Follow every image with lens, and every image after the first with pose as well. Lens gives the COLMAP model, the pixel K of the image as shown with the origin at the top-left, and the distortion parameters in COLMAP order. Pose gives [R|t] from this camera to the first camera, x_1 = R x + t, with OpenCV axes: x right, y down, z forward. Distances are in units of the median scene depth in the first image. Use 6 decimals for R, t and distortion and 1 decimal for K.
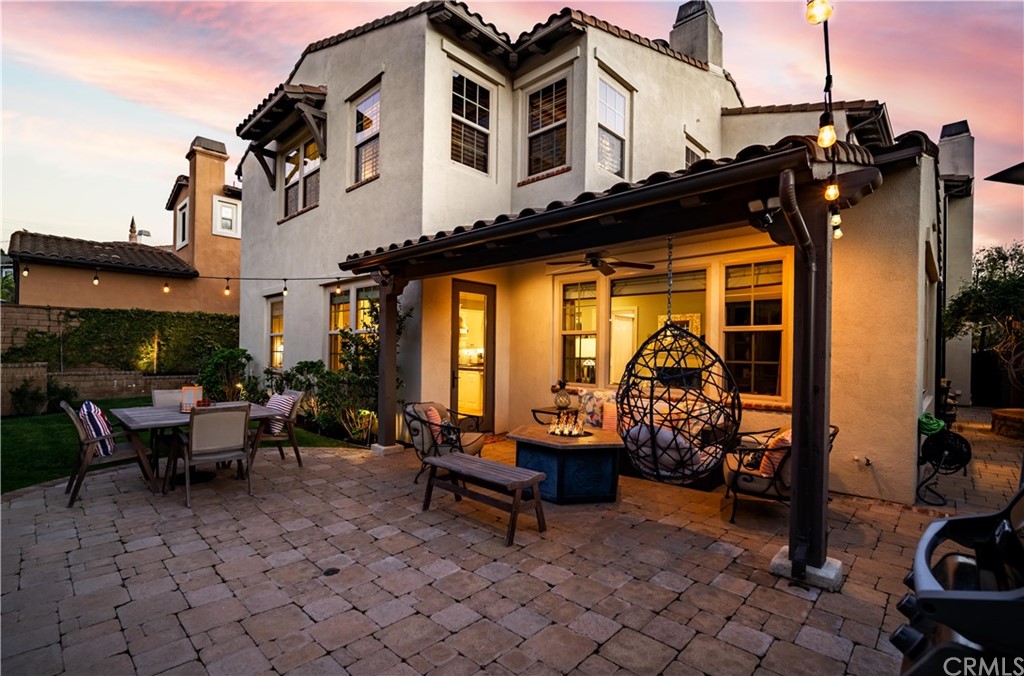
lens RADIAL K [[456.5, 0, 508.6], [0, 456.5, 353.8], [0, 0, 1]] dist [-0.000525, 0.000148]
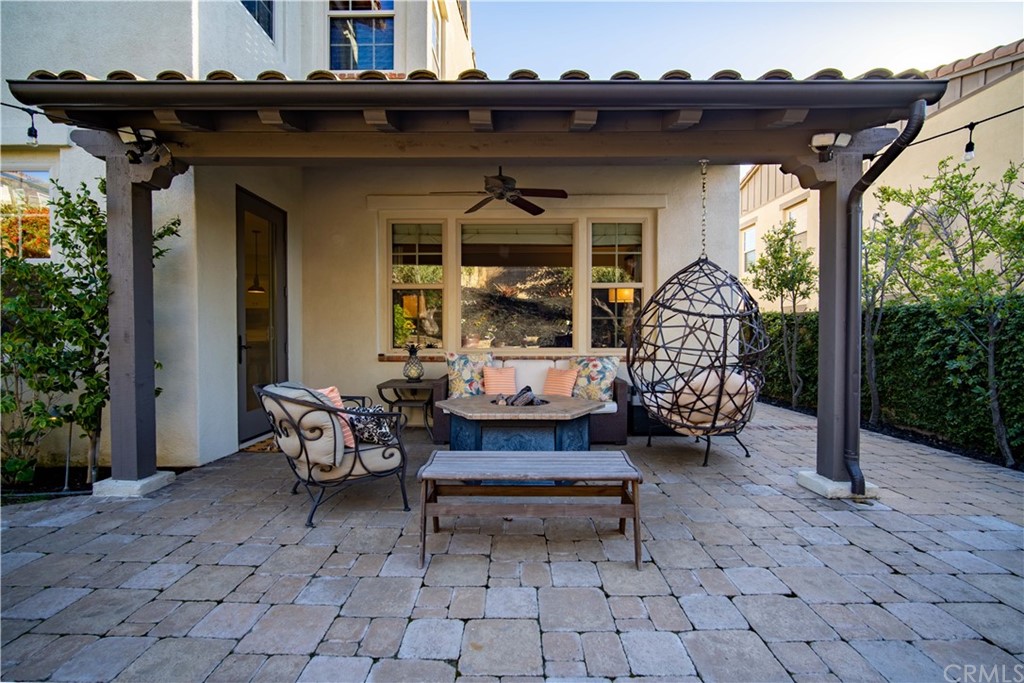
lens RADIAL K [[446.7, 0, 512.0], [0, 446.7, 341.5], [0, 0, 1]] dist [-0.002588, -0.000509]
pose [[0.731059, -0.022115, 0.681956, -0.495497], [0.012373, 0.999740, 0.019157, 0.071716], [-0.682202, -0.005567, 0.731143, 0.577894]]
